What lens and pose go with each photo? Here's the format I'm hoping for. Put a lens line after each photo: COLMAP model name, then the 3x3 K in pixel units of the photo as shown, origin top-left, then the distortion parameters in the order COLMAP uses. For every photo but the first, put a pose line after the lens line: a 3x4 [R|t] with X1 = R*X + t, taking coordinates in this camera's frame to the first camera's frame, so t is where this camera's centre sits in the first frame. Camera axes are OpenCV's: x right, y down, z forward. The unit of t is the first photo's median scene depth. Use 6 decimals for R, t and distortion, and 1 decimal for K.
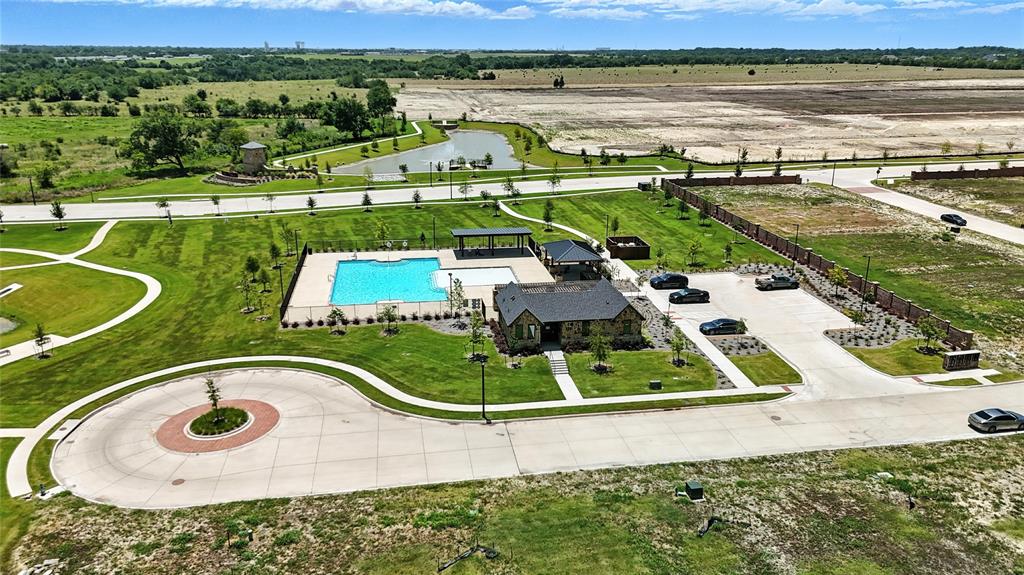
lens RADIAL K [[766.4, 0, 512.0], [0, 766.4, 287.5], [0, 0, 1]] dist [0.053956, -0.051867]
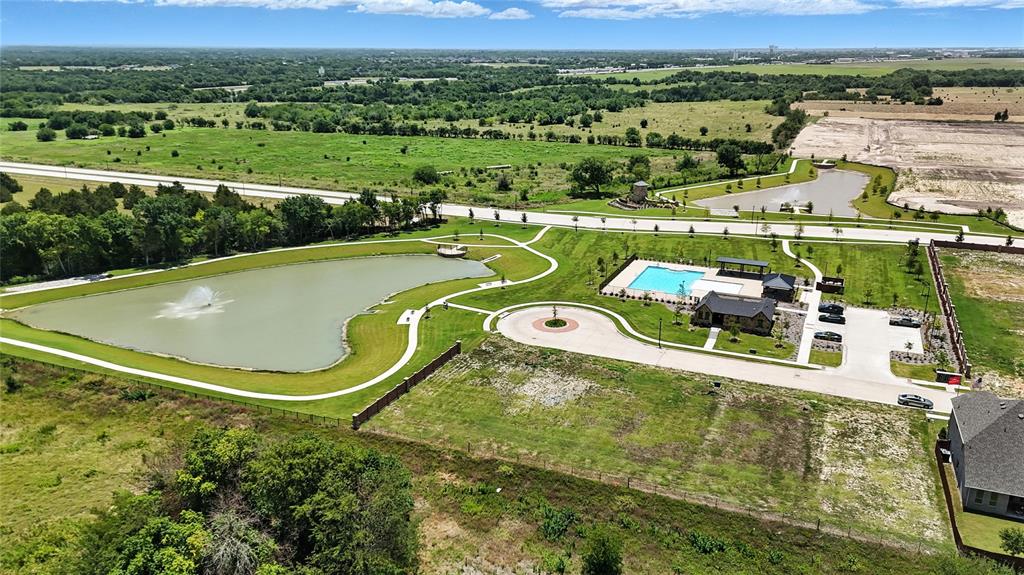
lens RADIAL K [[766.4, 0, 512.0], [0, 766.4, 287.5], [0, 0, 1]] dist [0.053956, -0.051867]
pose [[0.836617, 0.162794, -0.523040, 0.492386], [-0.160173, 0.985790, 0.050622, -0.027177], [0.523848, 0.041426, 0.850804, -0.747161]]
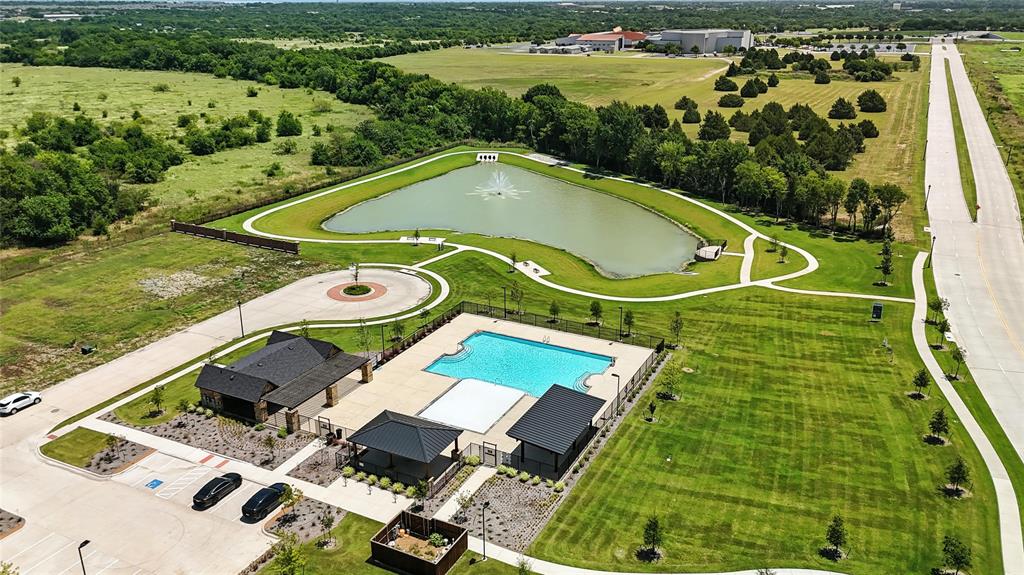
lens RADIAL K [[766.4, 0, 512.0], [0, 766.4, 287.5], [0, 0, 1]] dist [0.053956, -0.051867]
pose [[-0.592319, 0.274641, -0.757450, 0.537676], [-0.238658, 0.838114, 0.490517, -0.551897], [0.769546, 0.471314, -0.430885, 1.349400]]
